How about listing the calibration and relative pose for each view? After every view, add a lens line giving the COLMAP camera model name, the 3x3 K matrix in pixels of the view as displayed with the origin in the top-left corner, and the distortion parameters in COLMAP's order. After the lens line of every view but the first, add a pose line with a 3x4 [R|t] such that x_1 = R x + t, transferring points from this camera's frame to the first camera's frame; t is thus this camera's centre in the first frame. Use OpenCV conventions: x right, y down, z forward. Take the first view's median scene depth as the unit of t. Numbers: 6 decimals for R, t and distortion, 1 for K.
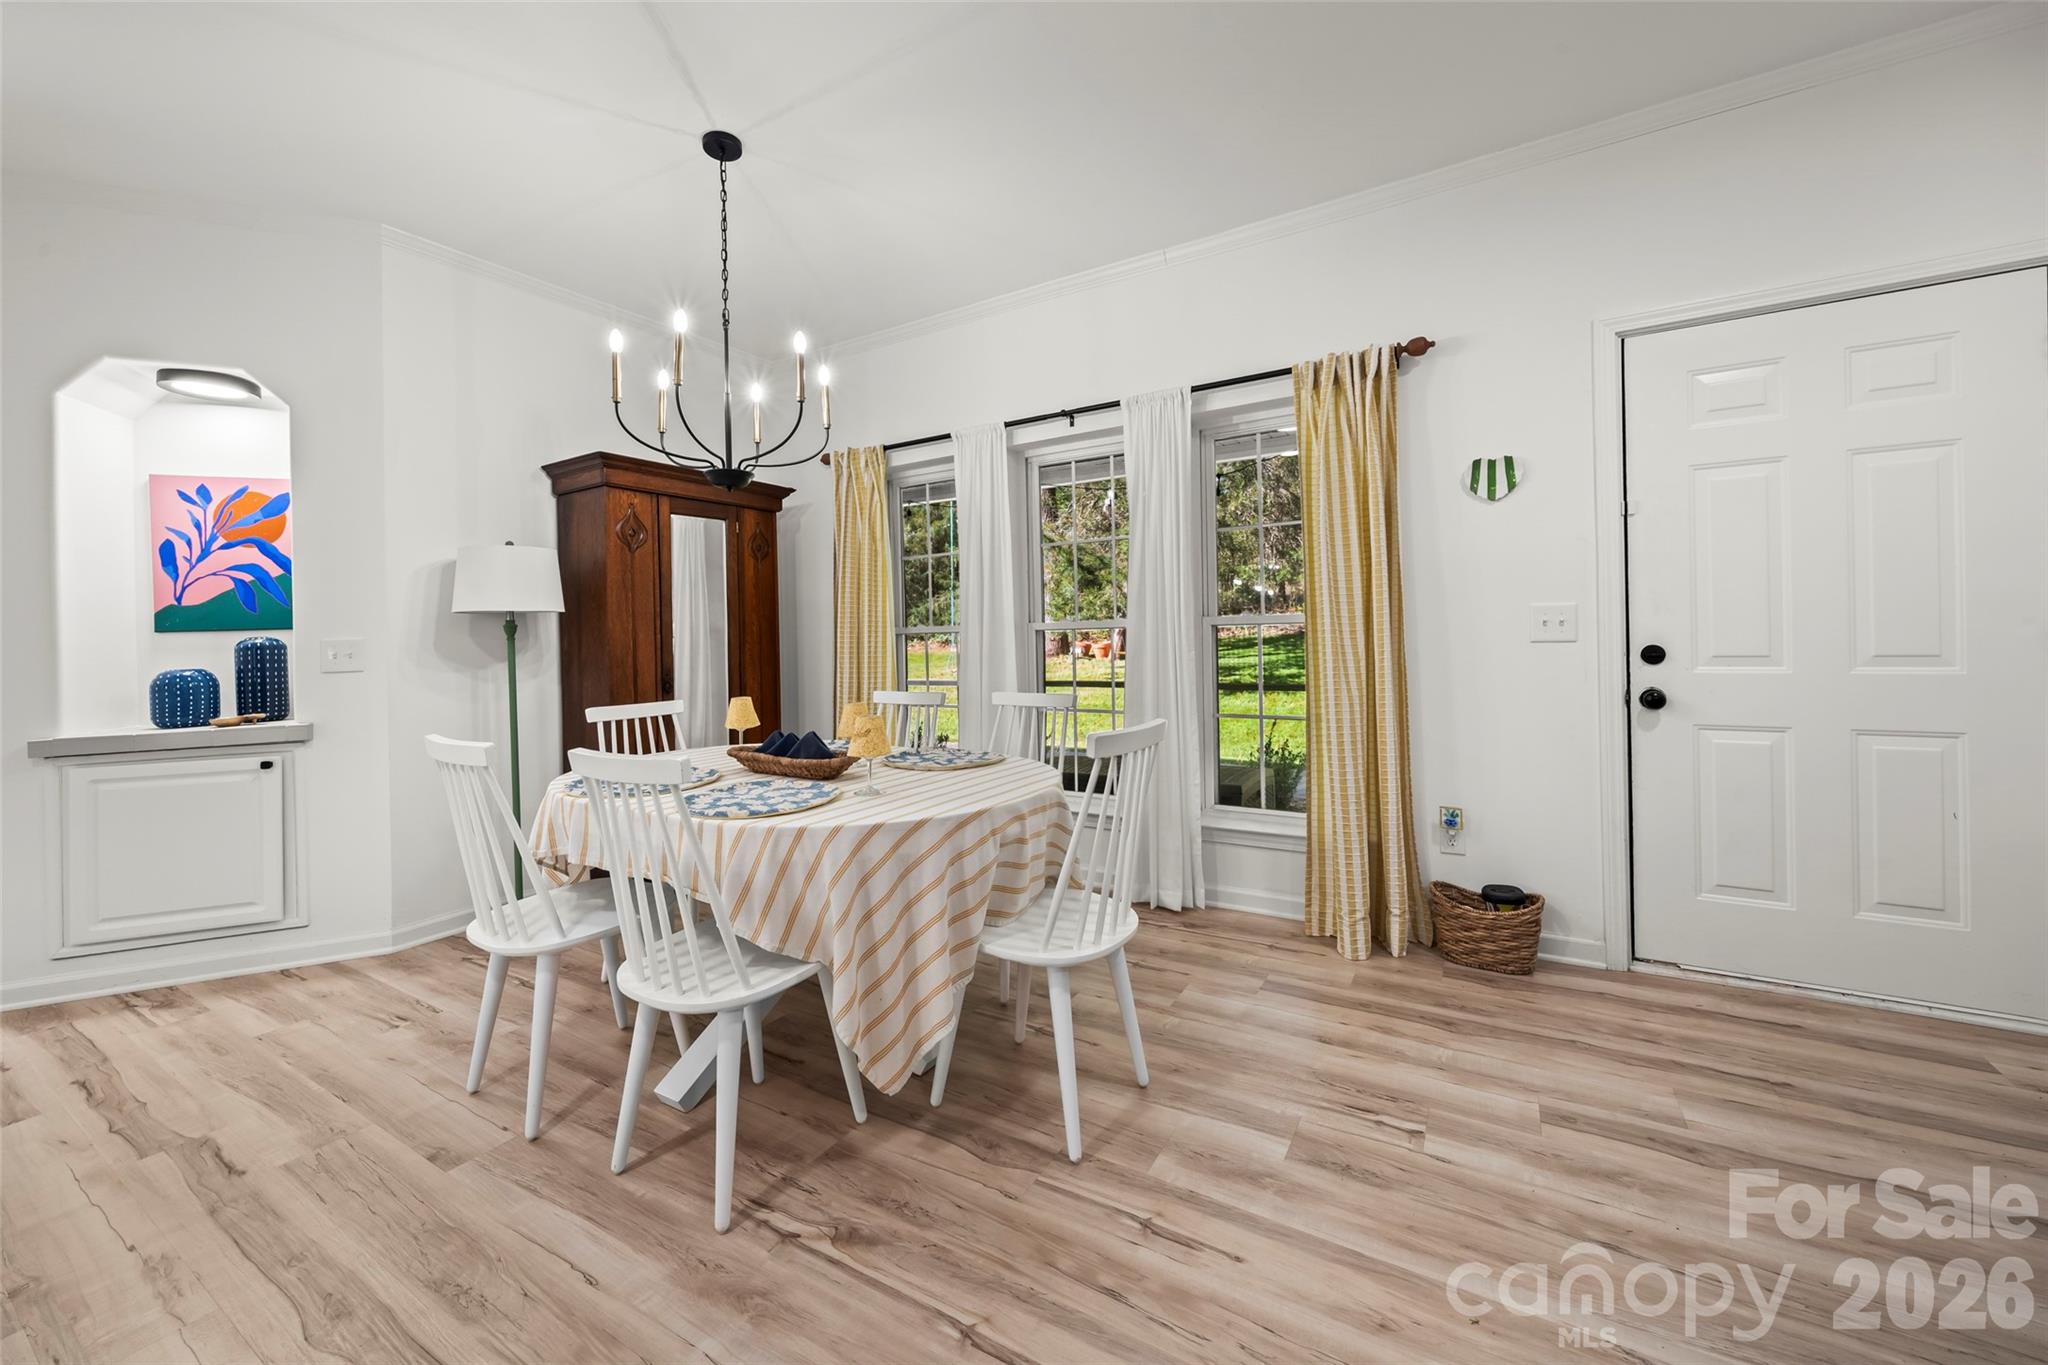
lens RADIAL K [[761.0, 0, 1024.5], [0, 761.0, 630.5], [0, 0, 1]] dist [-0.000279, -0.000080]
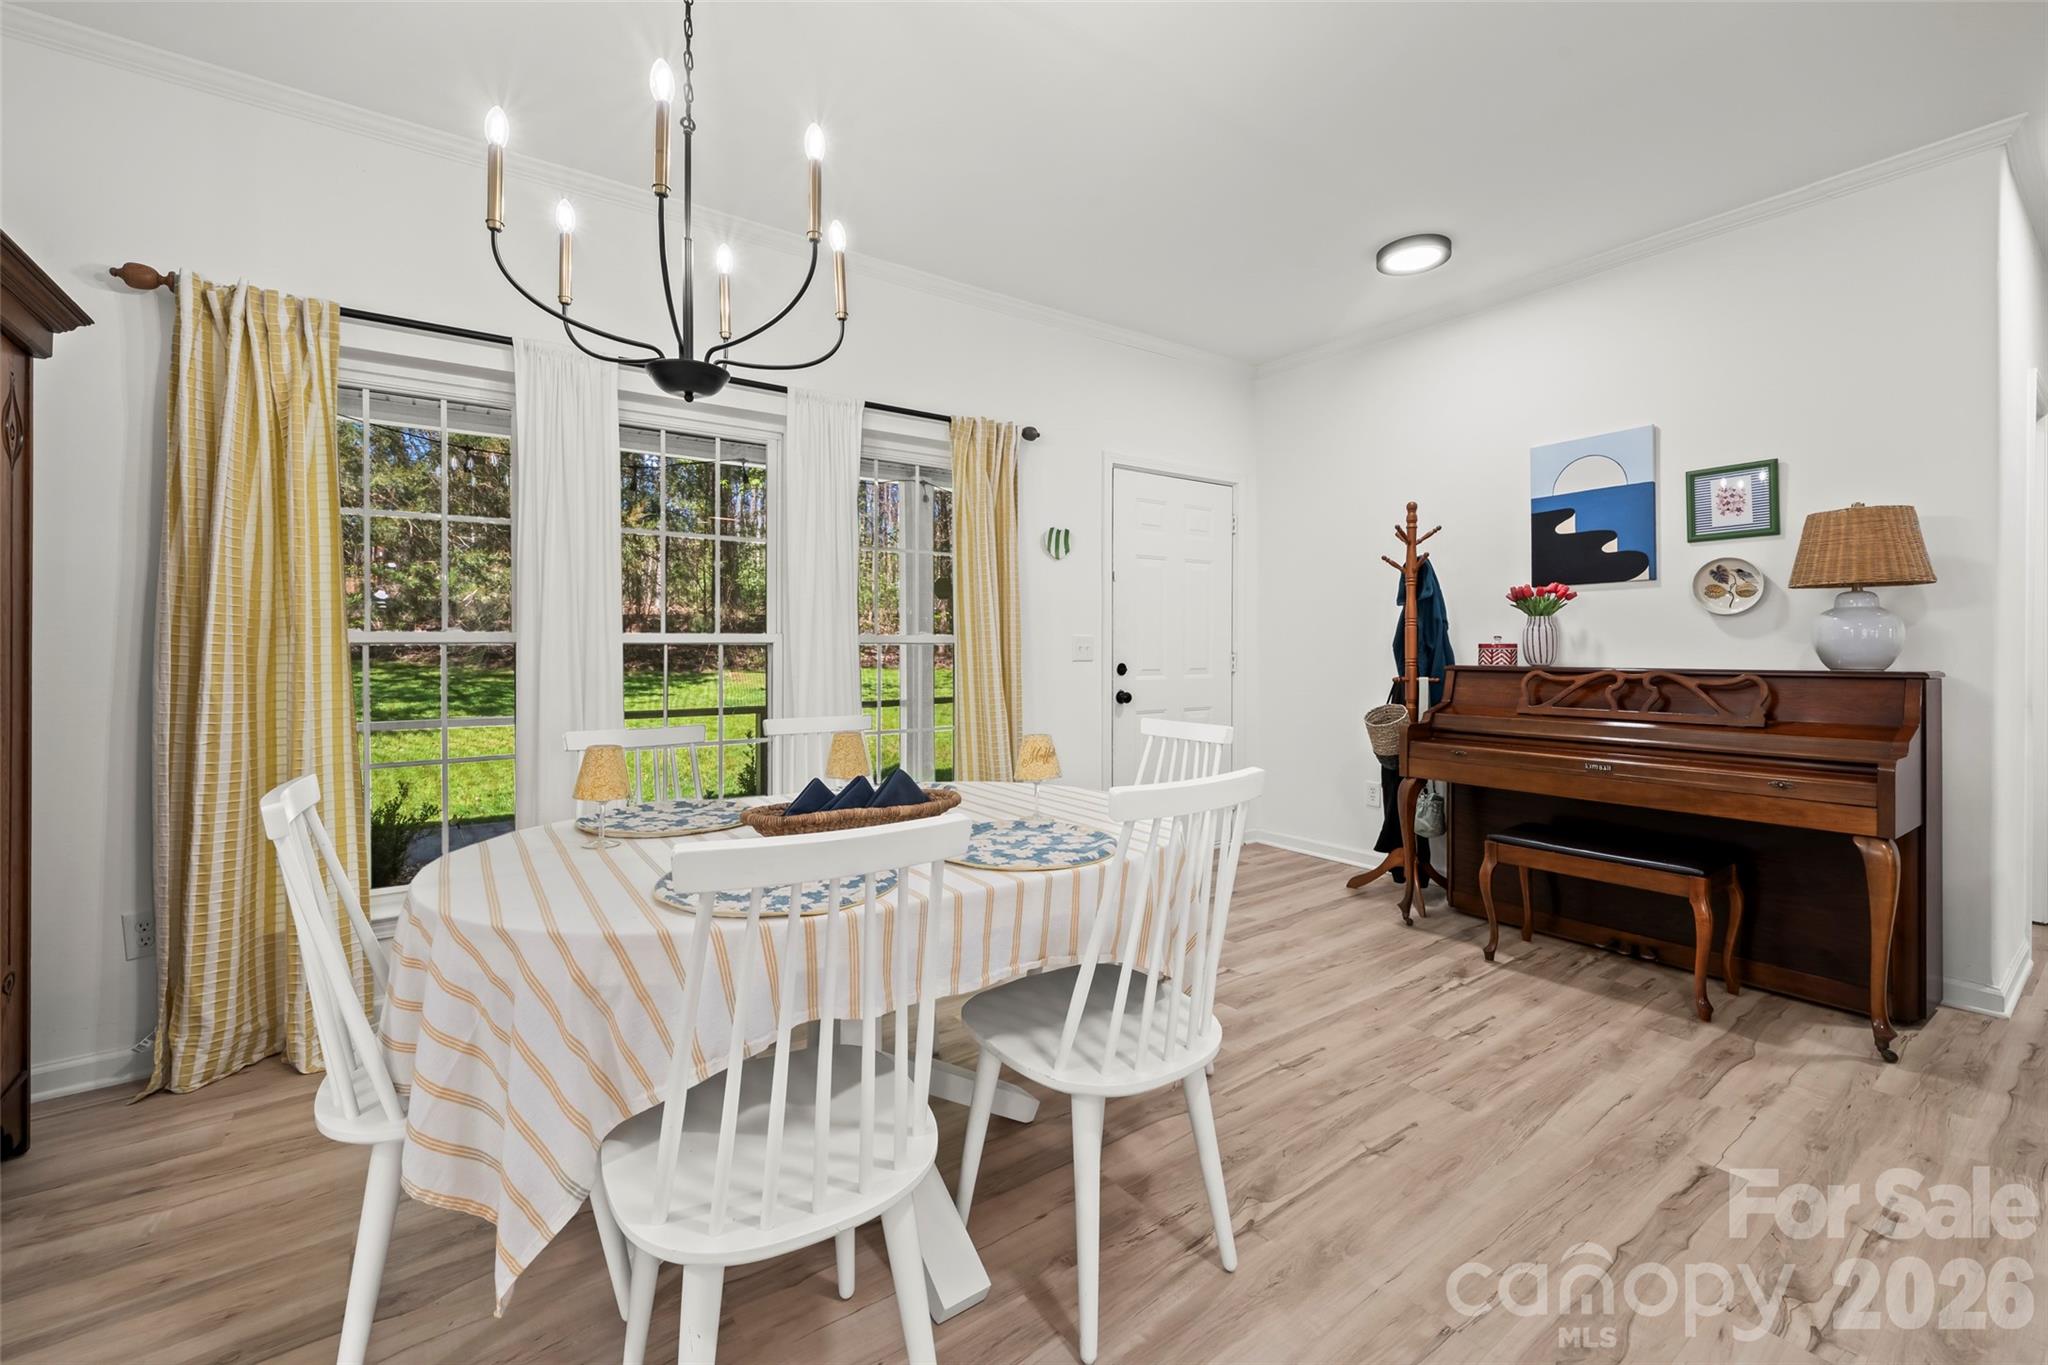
lens RADIAL K [[832.2, 0, 1017.5], [0, 832.2, 644.4], [0, 0, 1]] dist [-0.000831, -0.000130]
pose [[0.414342, 0.026494, 0.909736, -0.809629], [-0.010969, 0.999649, -0.024116, 0.022757], [-0.910055, 0.000013, 0.414487, 0.448374]]
